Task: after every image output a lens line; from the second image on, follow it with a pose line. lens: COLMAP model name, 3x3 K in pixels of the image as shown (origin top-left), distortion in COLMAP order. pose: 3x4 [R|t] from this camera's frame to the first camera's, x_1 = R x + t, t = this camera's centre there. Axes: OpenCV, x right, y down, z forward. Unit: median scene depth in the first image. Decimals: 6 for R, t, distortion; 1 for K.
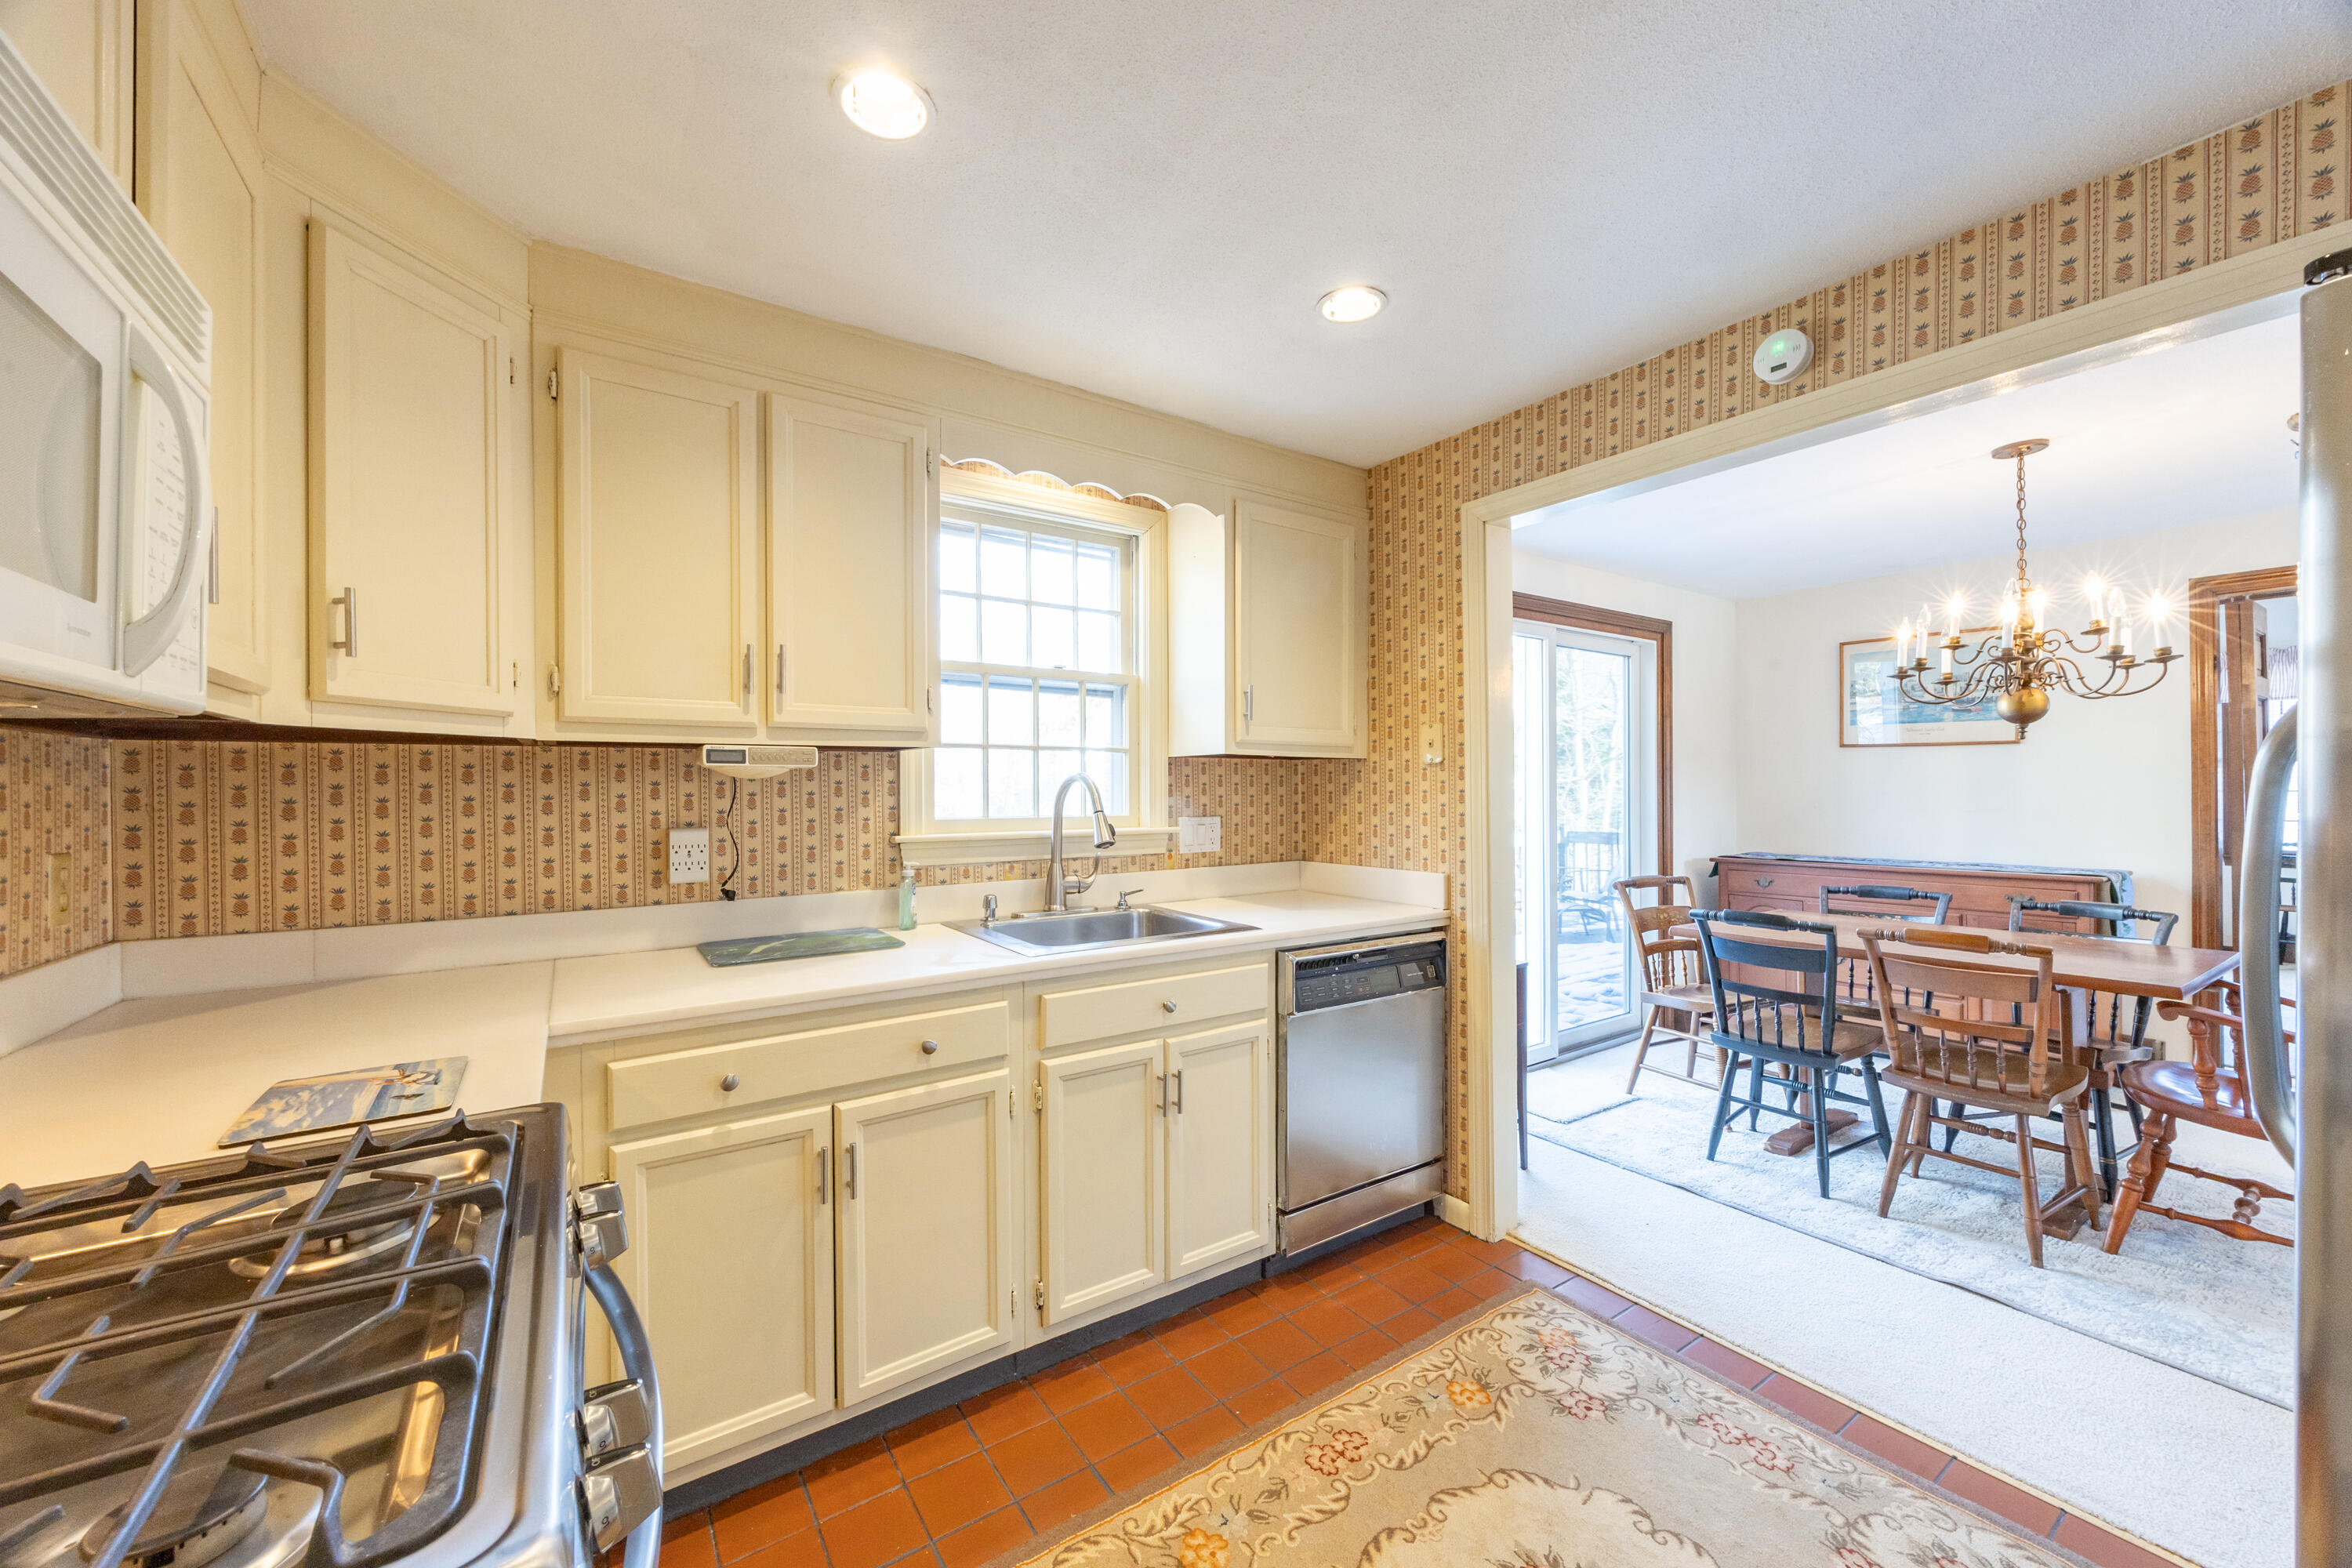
lens RADIAL K [[891.0, 0, 1166.6], [0, 891.0, 783.5], [0, 0, 1]] dist [0.002230, -0.000057]
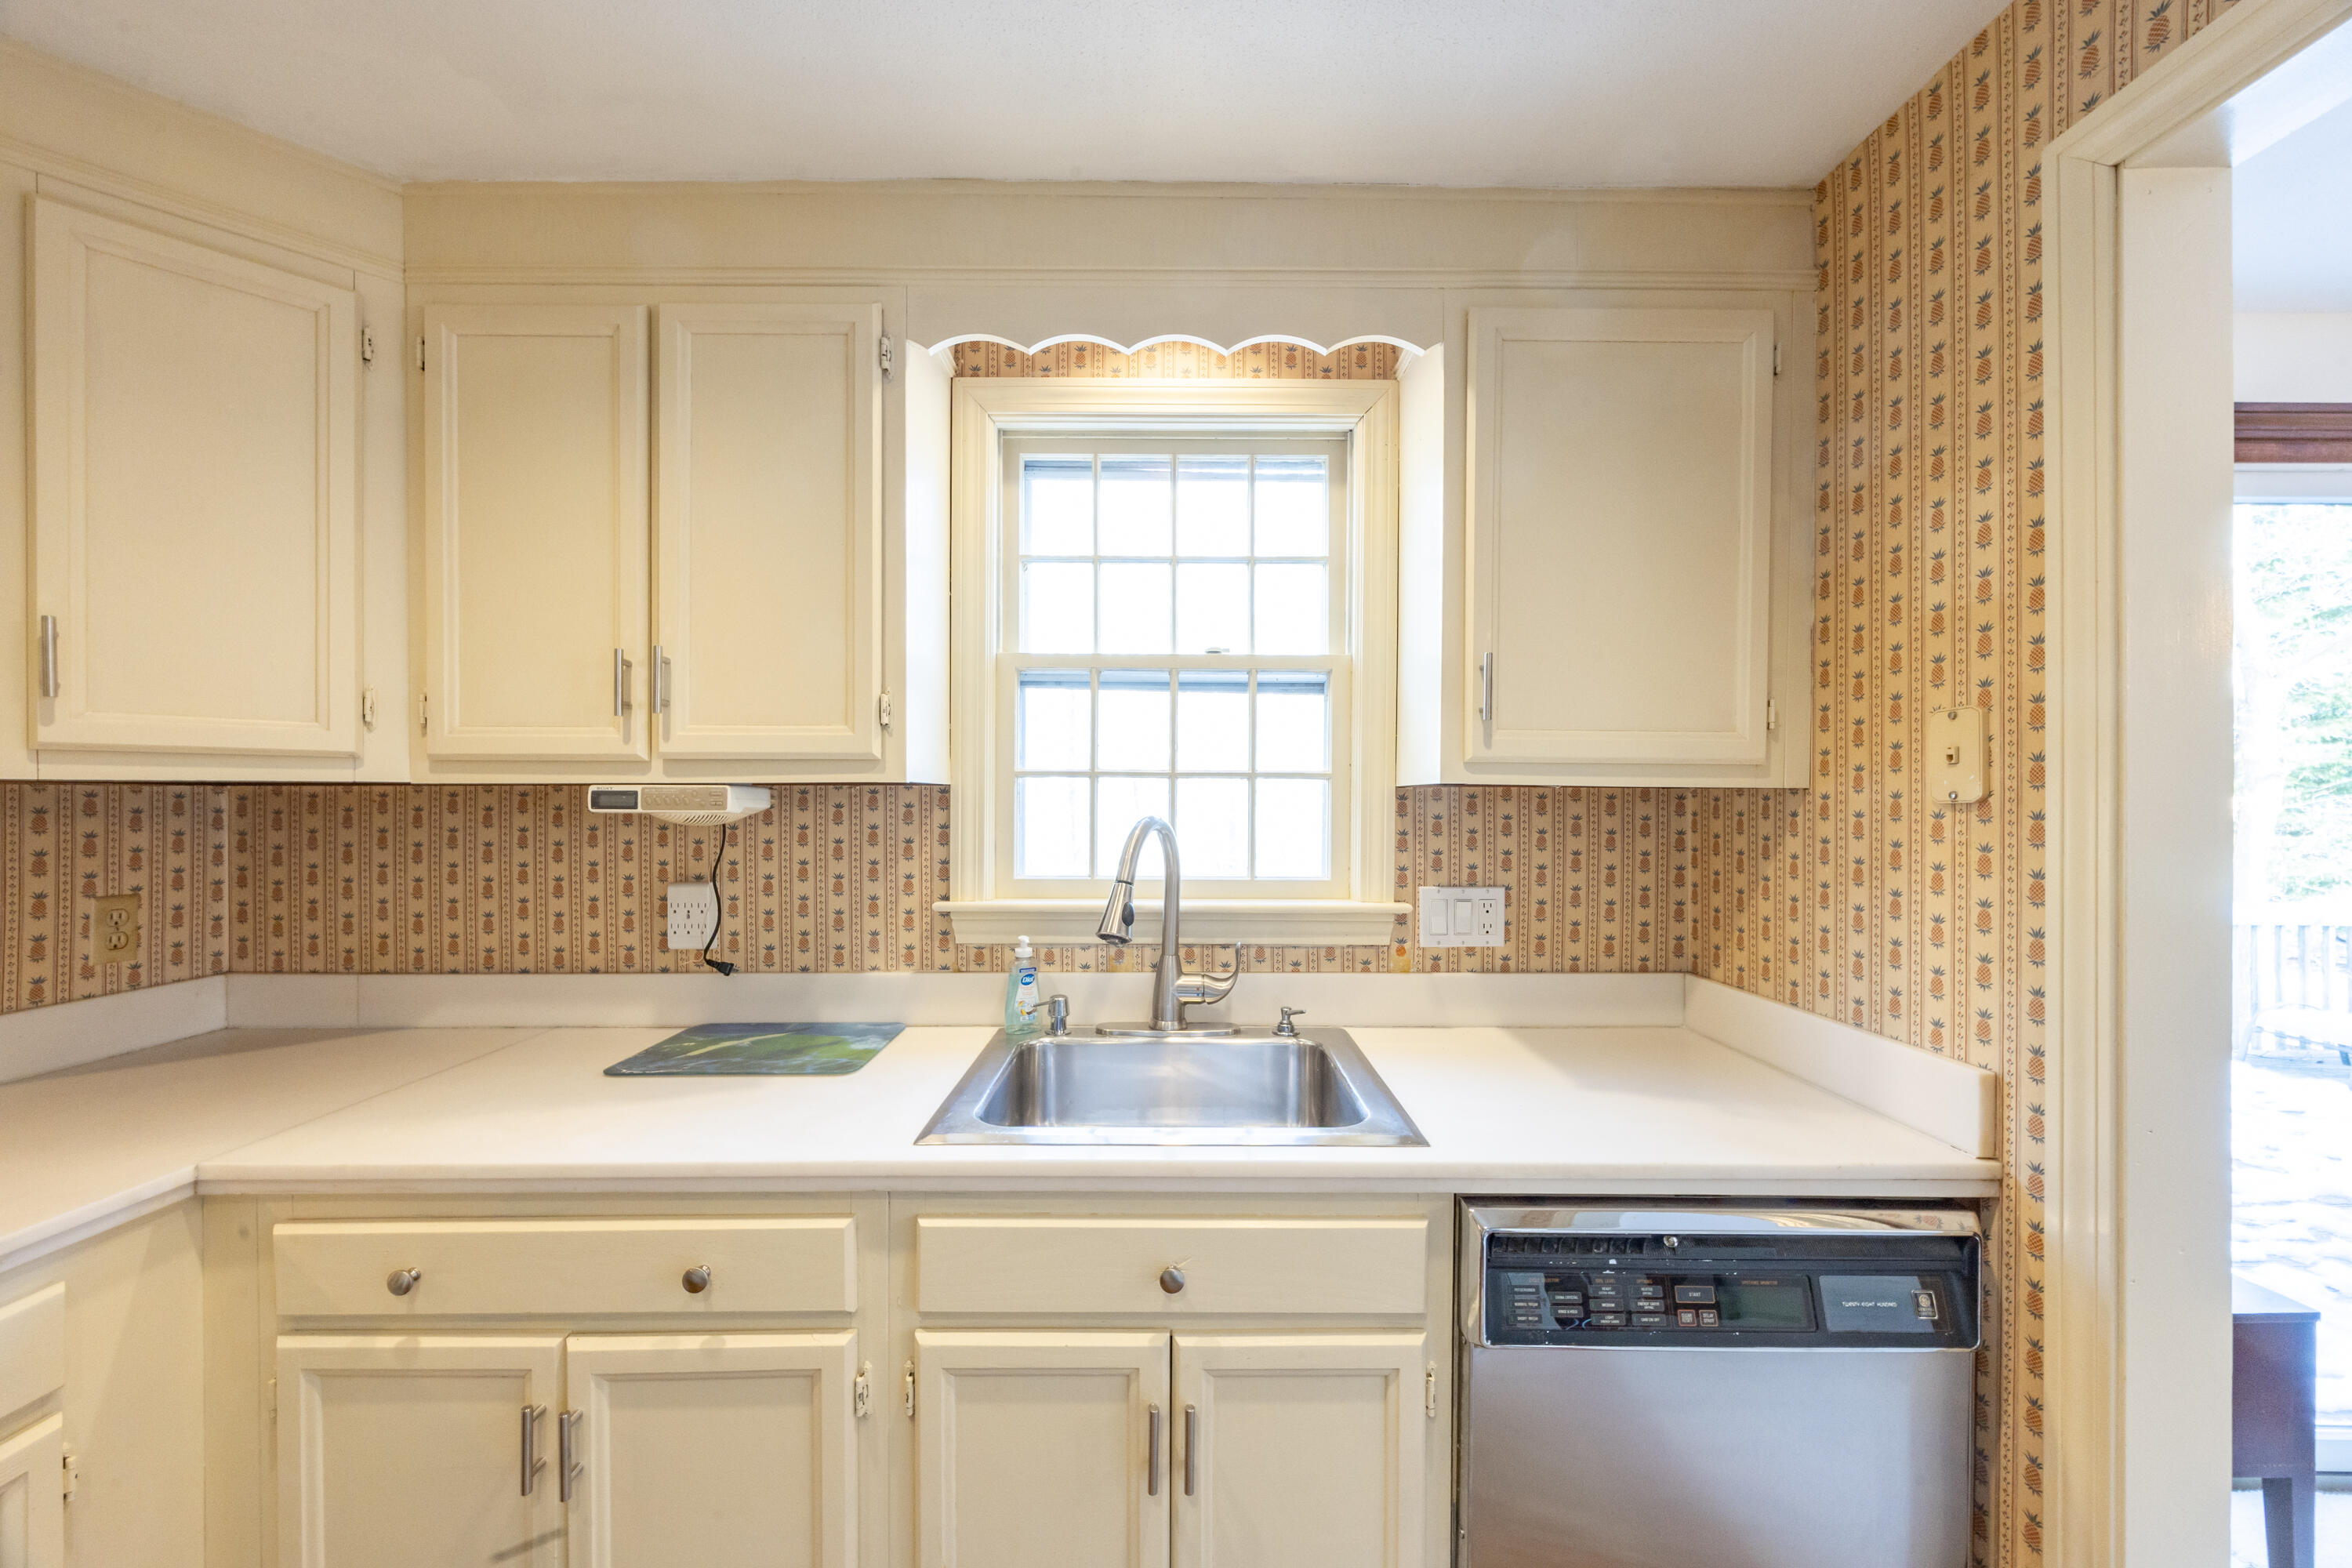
lens RADIAL K [[891.0, 0, 1182.5], [0, 891.0, 800.6], [0, 0, 1]] dist [0.002230, -0.000057]
pose [[0.831751, 0.007571, -0.555097, 0.236367], [-0.002991, 0.999954, 0.009156, -0.027541], [0.555141, -0.005955, 0.831735, 0.458155]]
